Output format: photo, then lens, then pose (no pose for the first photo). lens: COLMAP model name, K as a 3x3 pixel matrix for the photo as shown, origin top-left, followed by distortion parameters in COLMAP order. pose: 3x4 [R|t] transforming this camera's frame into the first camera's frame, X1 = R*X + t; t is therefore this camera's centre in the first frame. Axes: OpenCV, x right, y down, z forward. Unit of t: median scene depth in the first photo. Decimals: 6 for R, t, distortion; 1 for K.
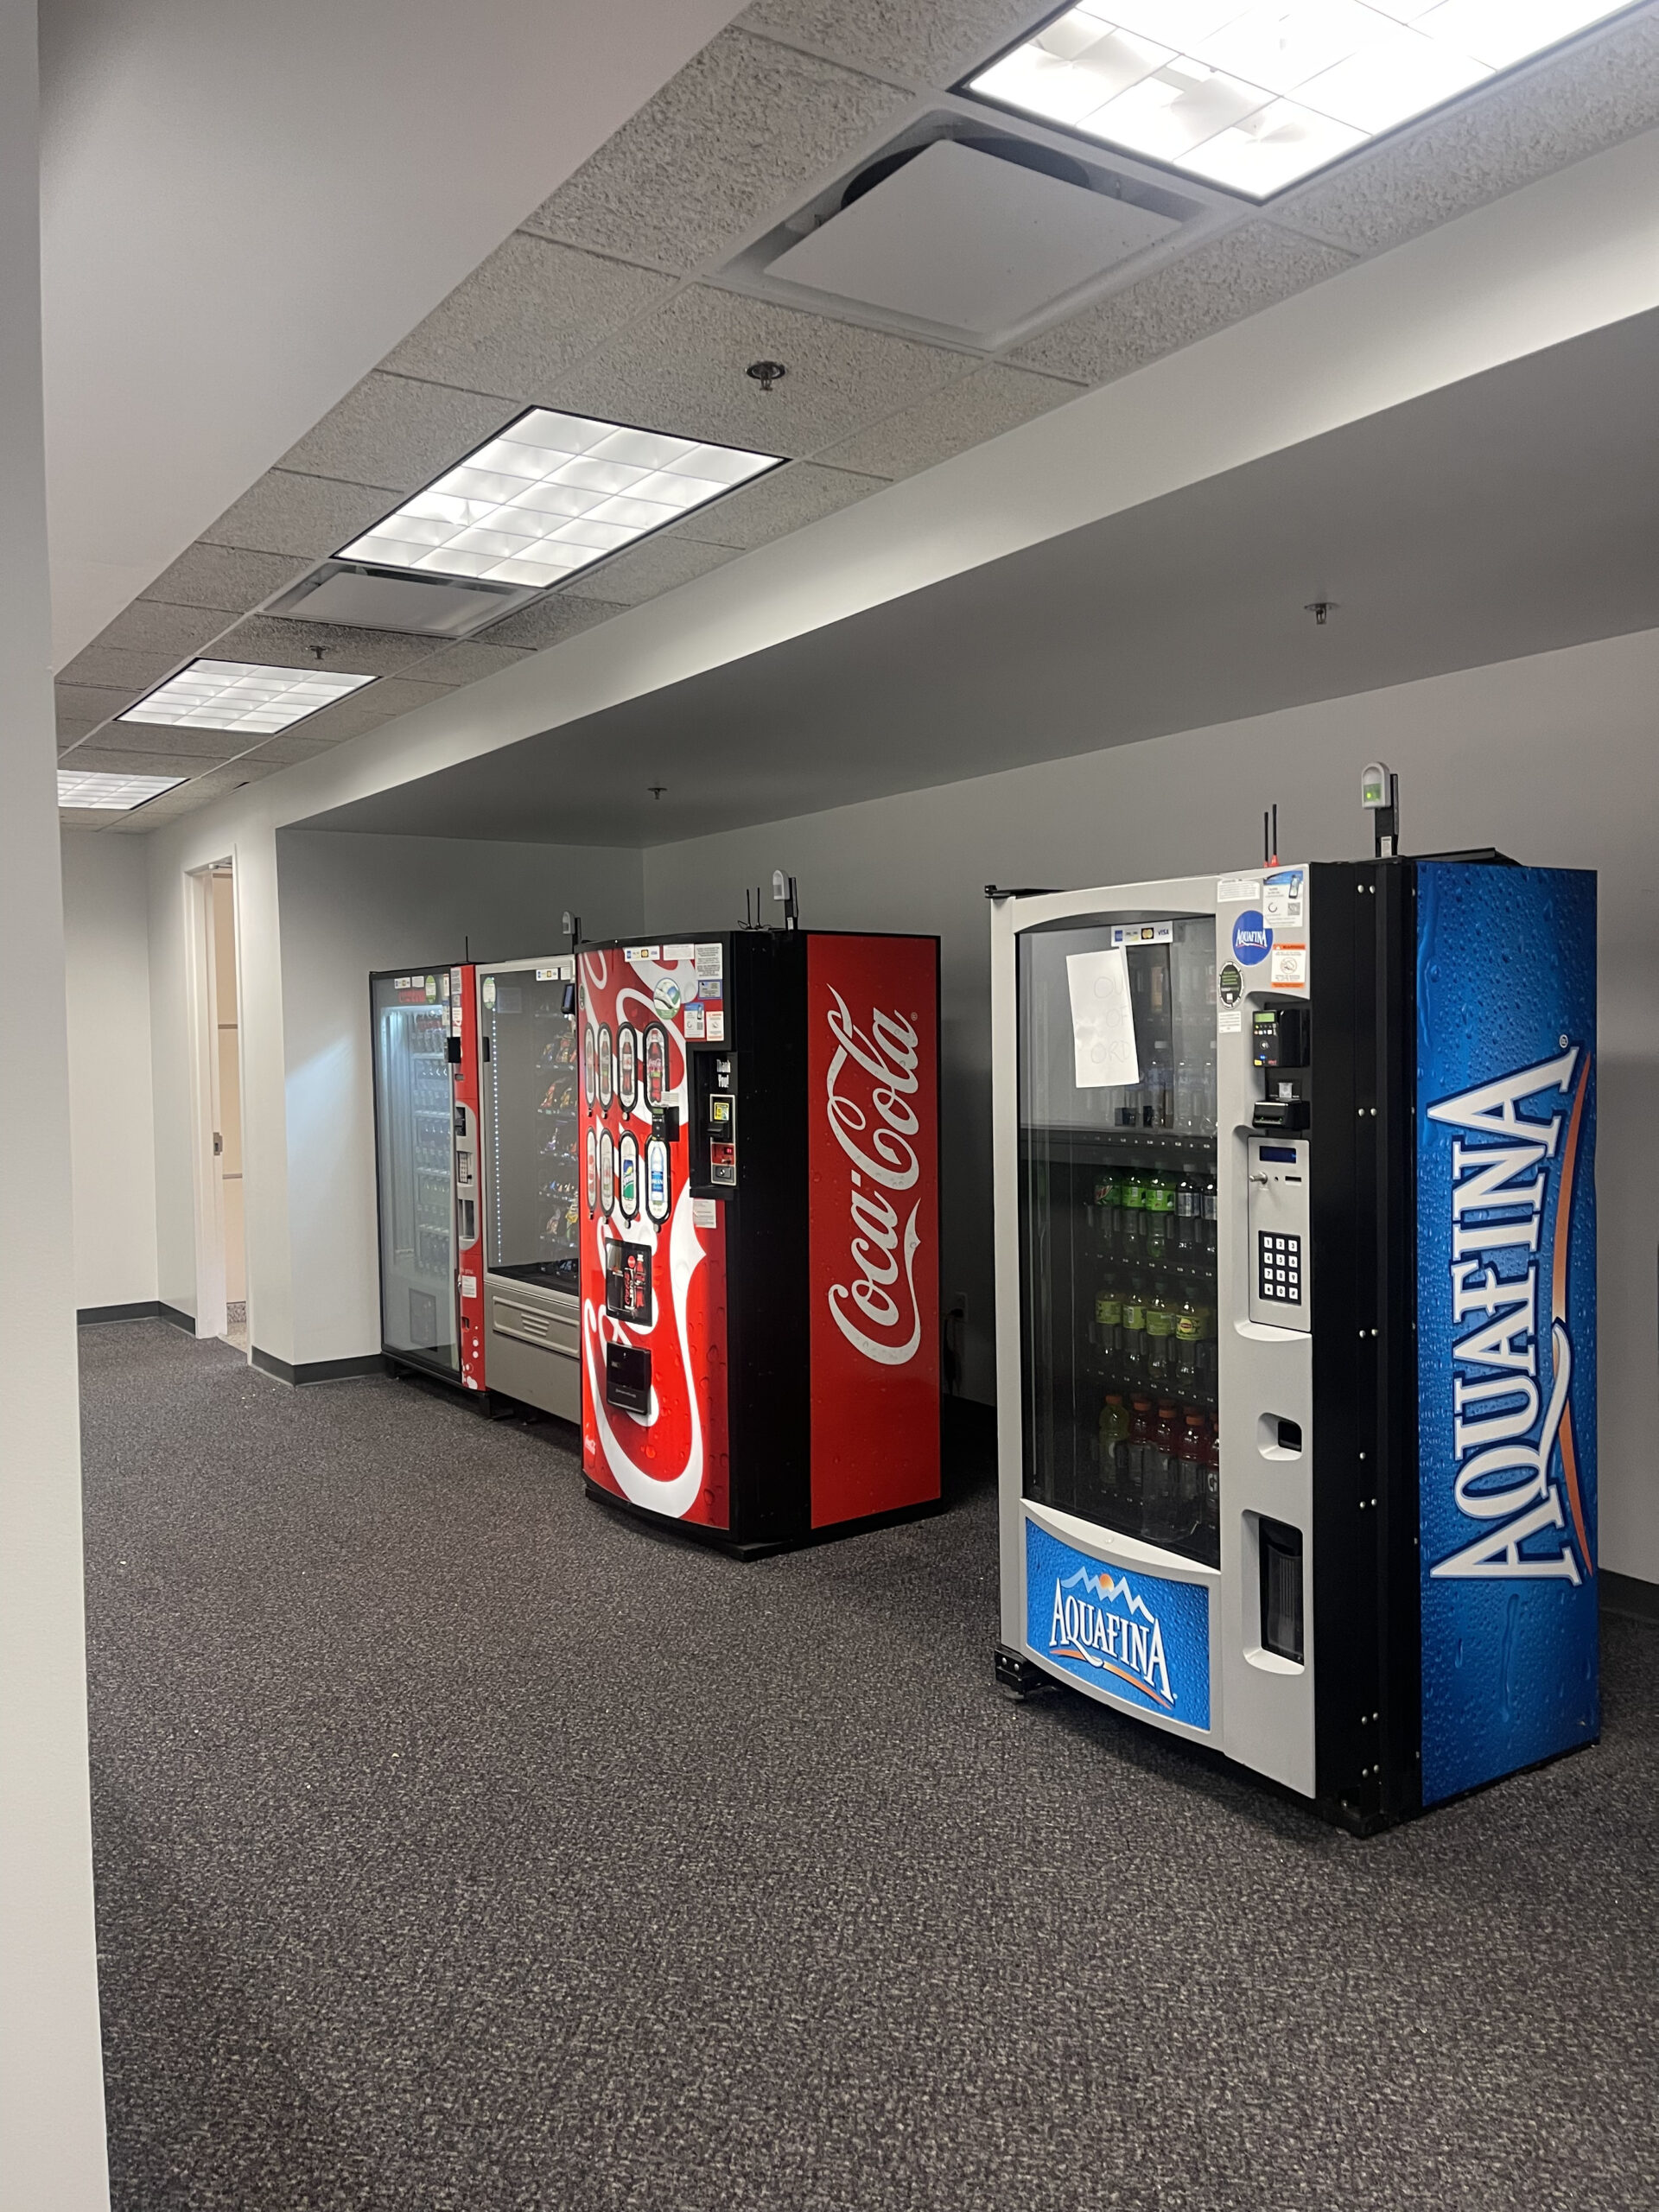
lens RADIAL K [[1686.9, 0, 829.5], [0, 1686.9, 1106.0], [0, 0, 1]] dist [0.078590, -0.107323]
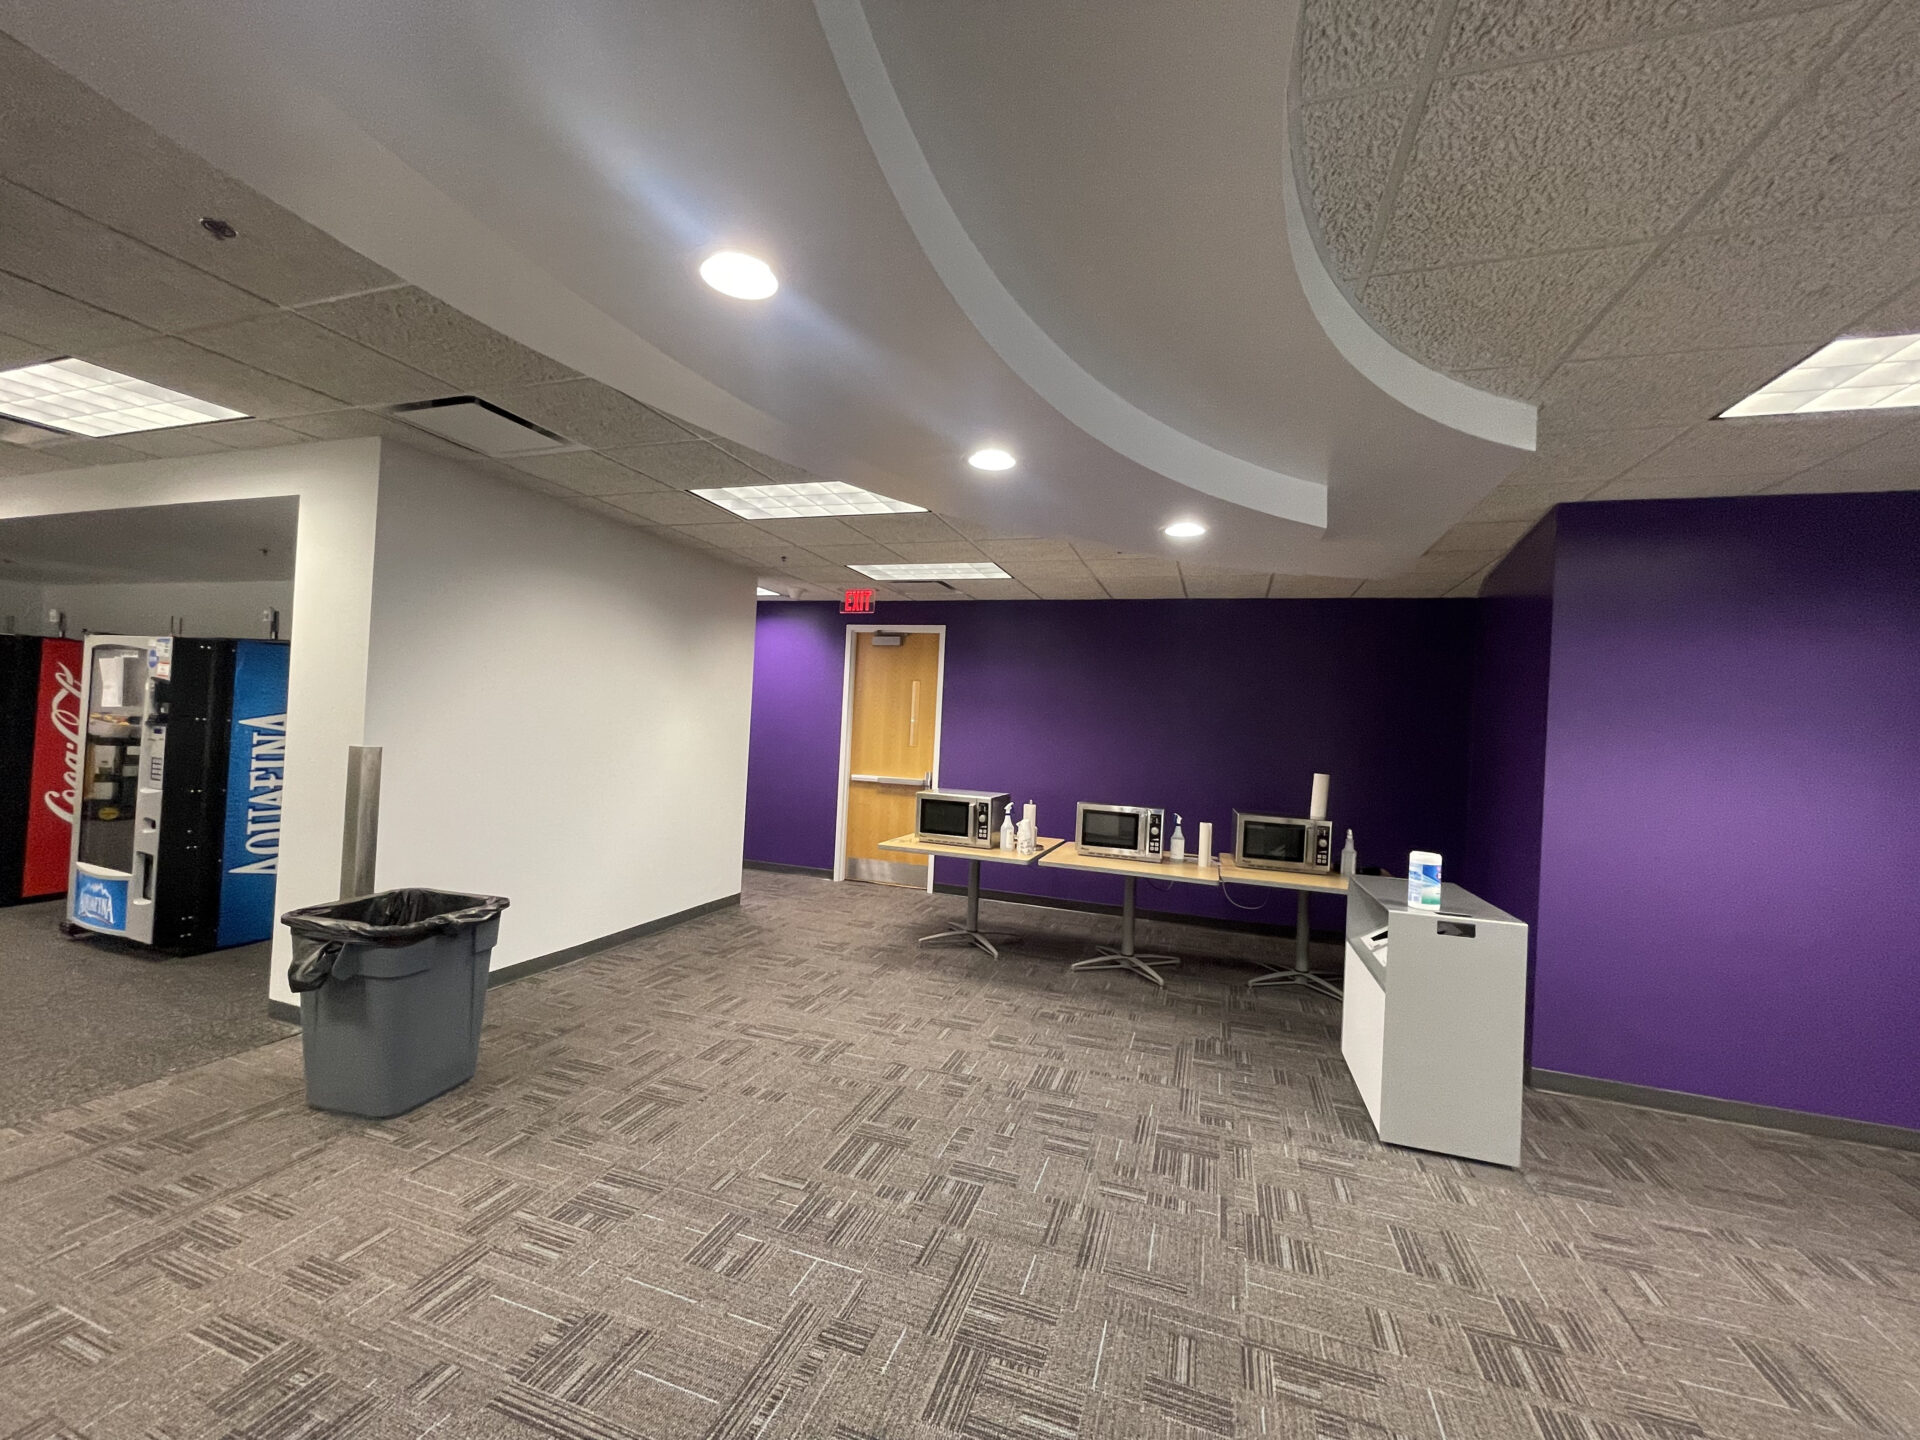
lens RADIAL K [[776.3, 0, 944.5], [0, 776.3, 721.6], [0, 0, 1]] dist [-0.002468, -0.000805]
pose [[0.804521, 0.066478, 0.590192, 0.542730], [-0.041305, 0.997573, -0.056059, 0.029097], [-0.592486, 0.020723, 0.805314, -0.882245]]
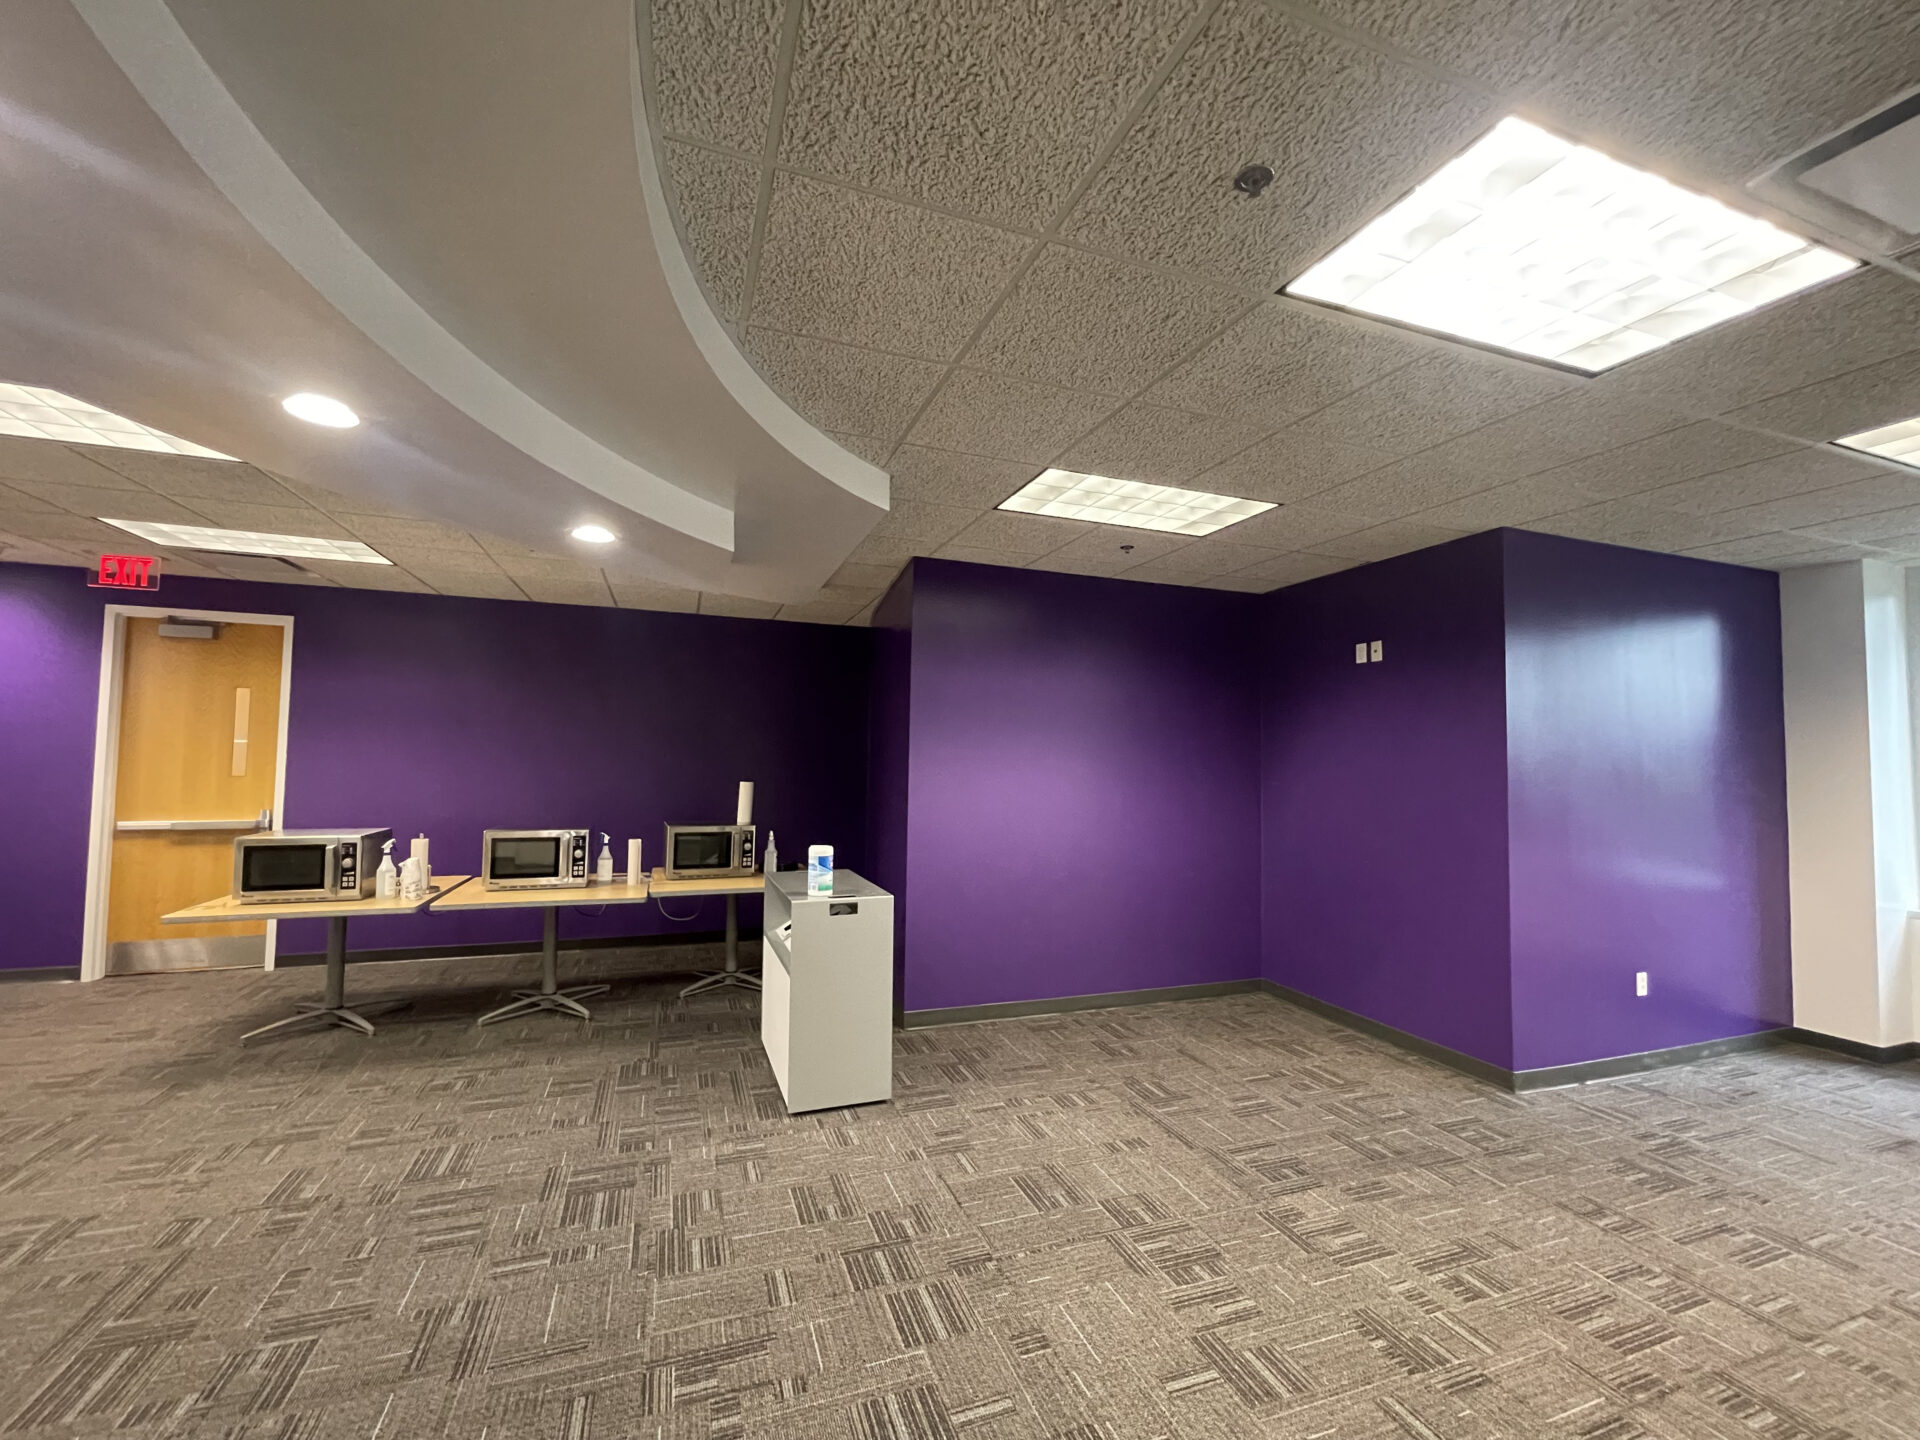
lens RADIAL K [[779.6, 0, 947.5], [0, 779.6, 720.9], [0, 0, 1]] dist [0.000629, -0.000442]
pose [[0.255665, 0.072958, 0.964009, 0.727853], [0.021779, 0.996461, -0.081190, 0.033491], [-0.966520, 0.041752, 0.253171, -1.147589]]
